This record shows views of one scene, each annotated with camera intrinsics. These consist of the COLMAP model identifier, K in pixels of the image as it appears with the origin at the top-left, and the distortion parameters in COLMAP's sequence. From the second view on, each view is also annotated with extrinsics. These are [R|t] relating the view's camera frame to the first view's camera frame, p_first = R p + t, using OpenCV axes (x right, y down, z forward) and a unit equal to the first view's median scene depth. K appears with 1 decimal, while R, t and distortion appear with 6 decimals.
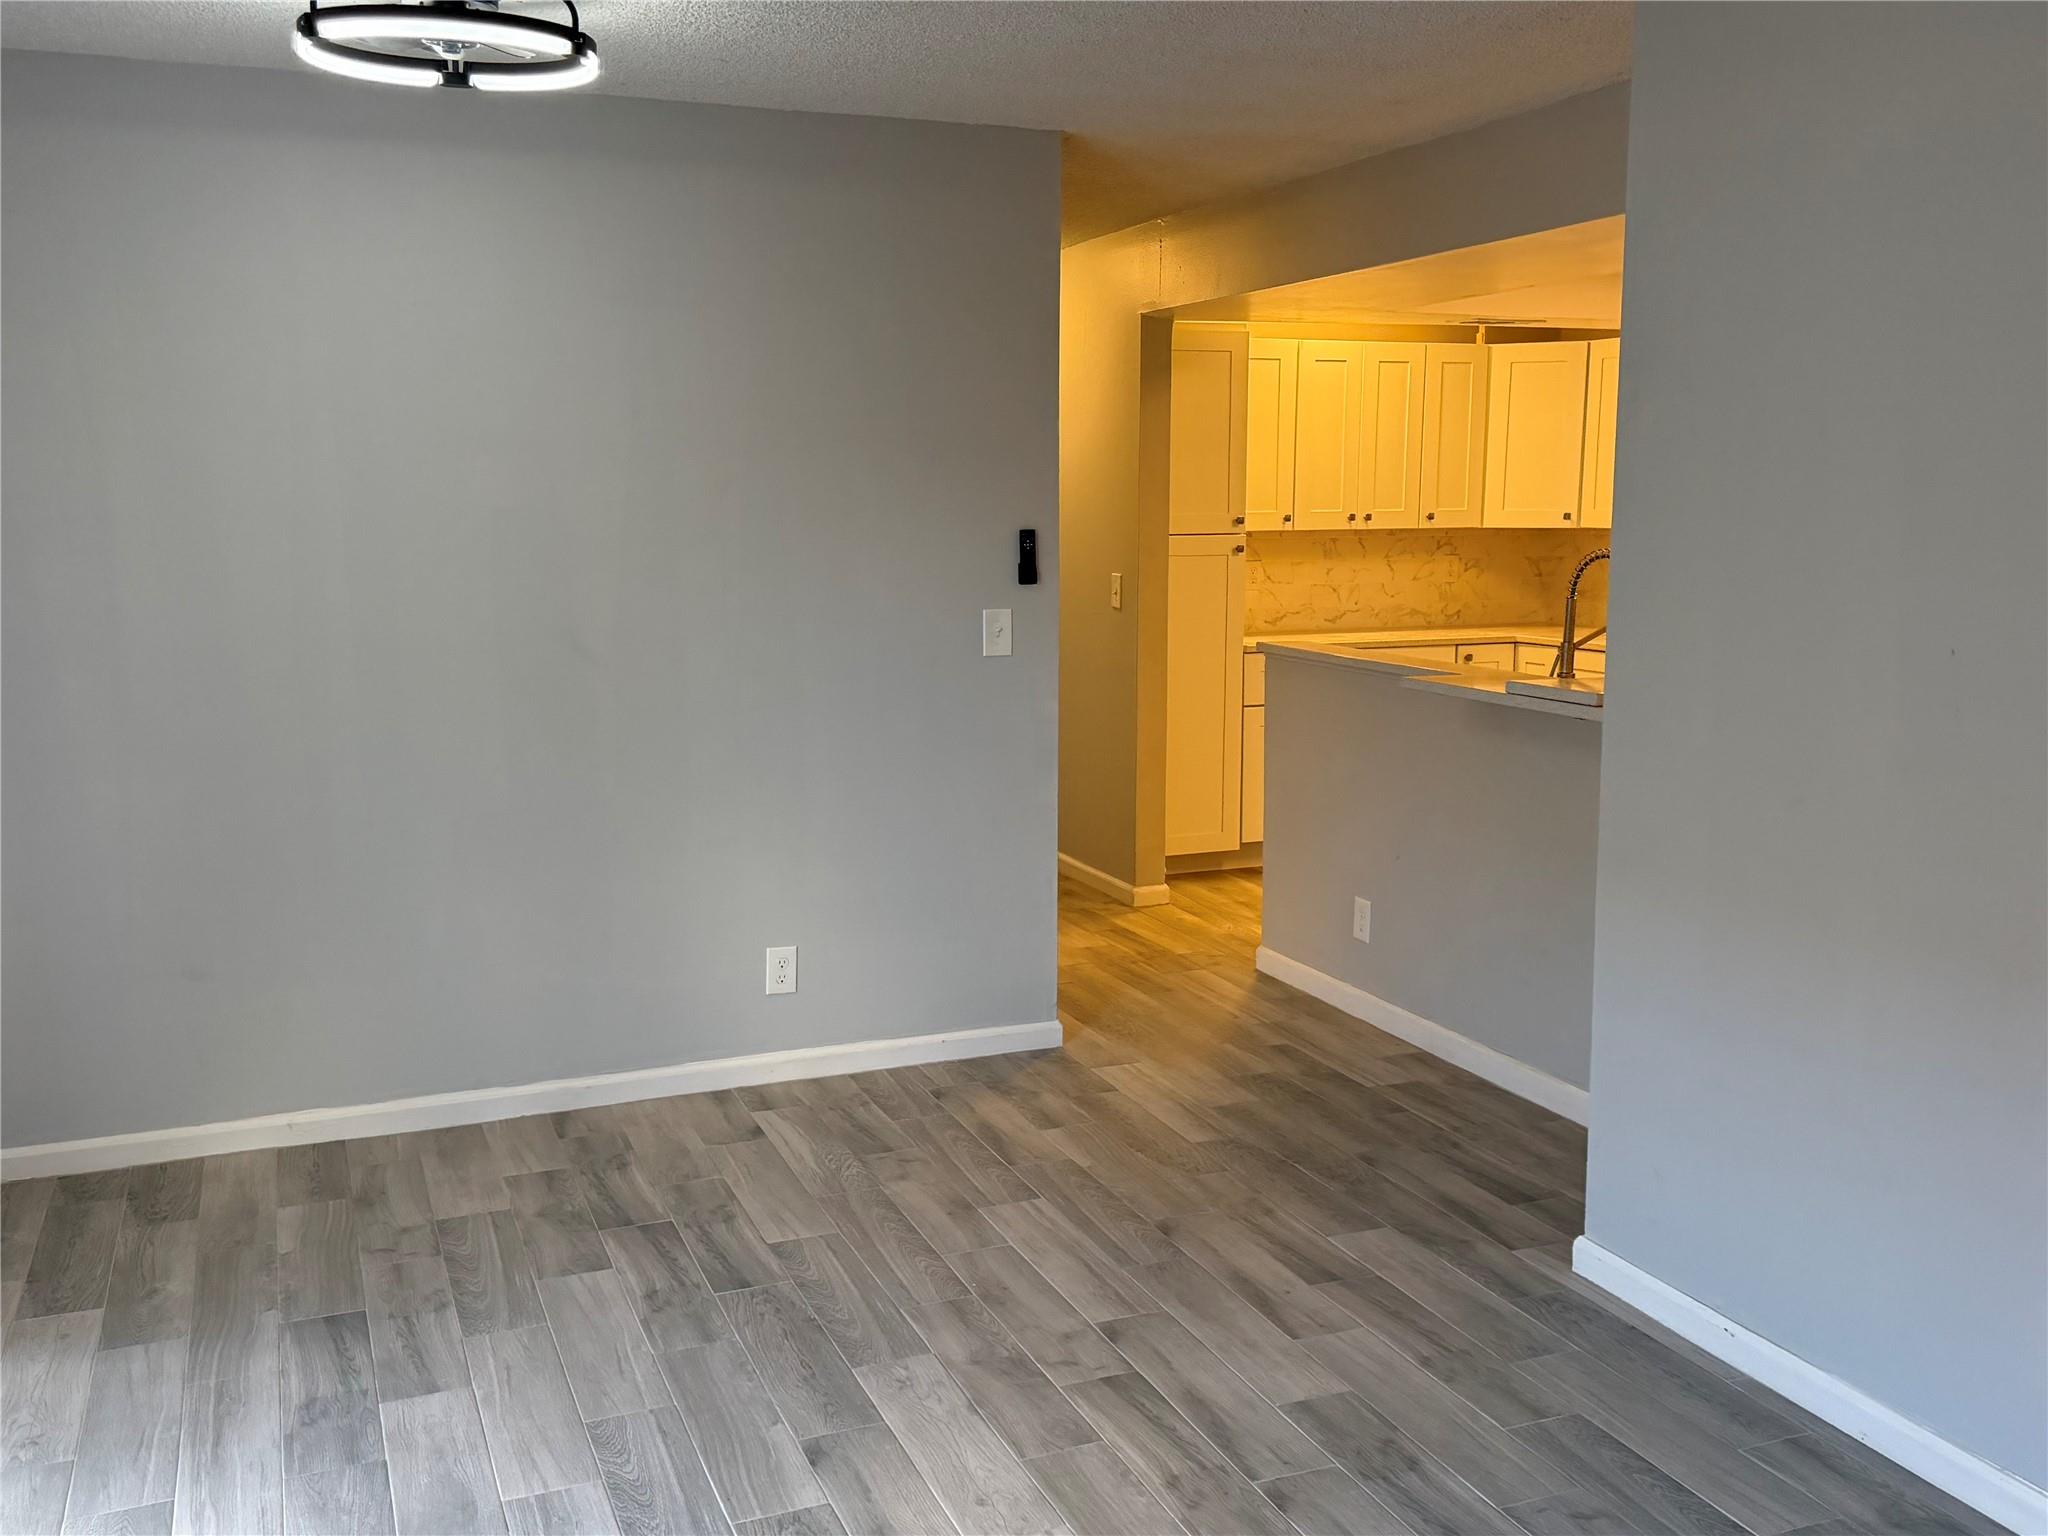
lens RADIAL K [[1845.4, 0, 983.3], [0, 1845.4, 768.6], [0, 0, 1]] dist [0.230945, -0.466246]
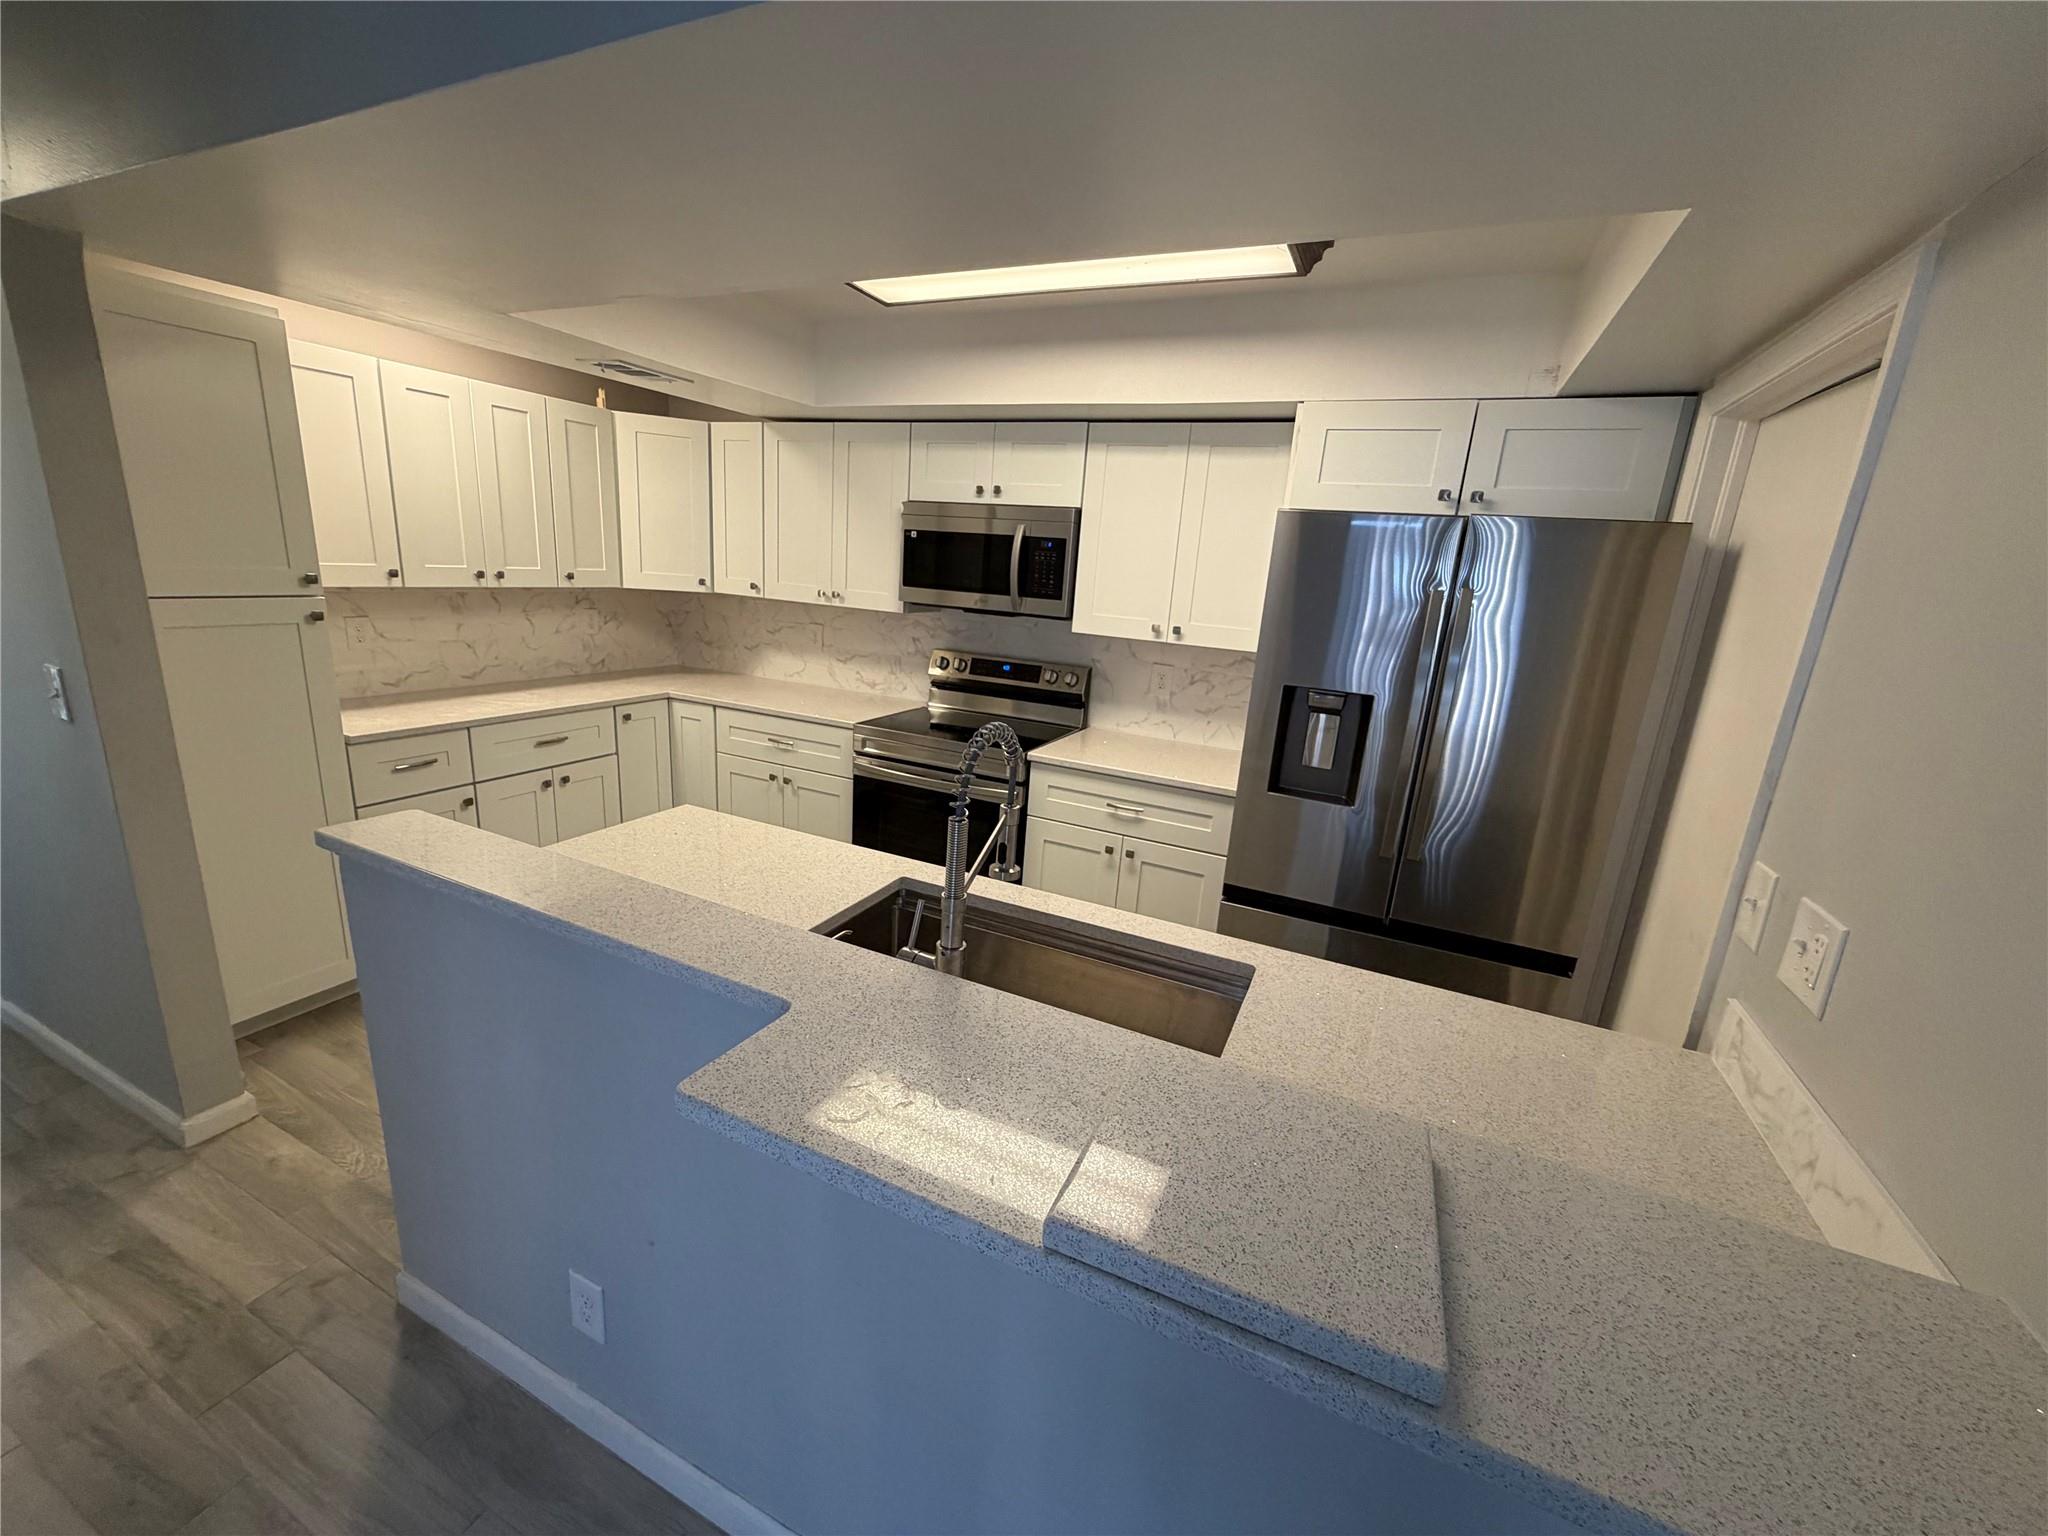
lens RADIAL K [[817.3, 0, 1021.1], [0, 817.3, 768.0], [0, 0, 1]] dist [0.000071, -0.000150]
pose [[0.722306, -0.121904, 0.680744, 0.181006], [0.032581, 0.989247, 0.142579, -0.154929], [-0.690805, -0.080807, 0.718511, 0.900769]]
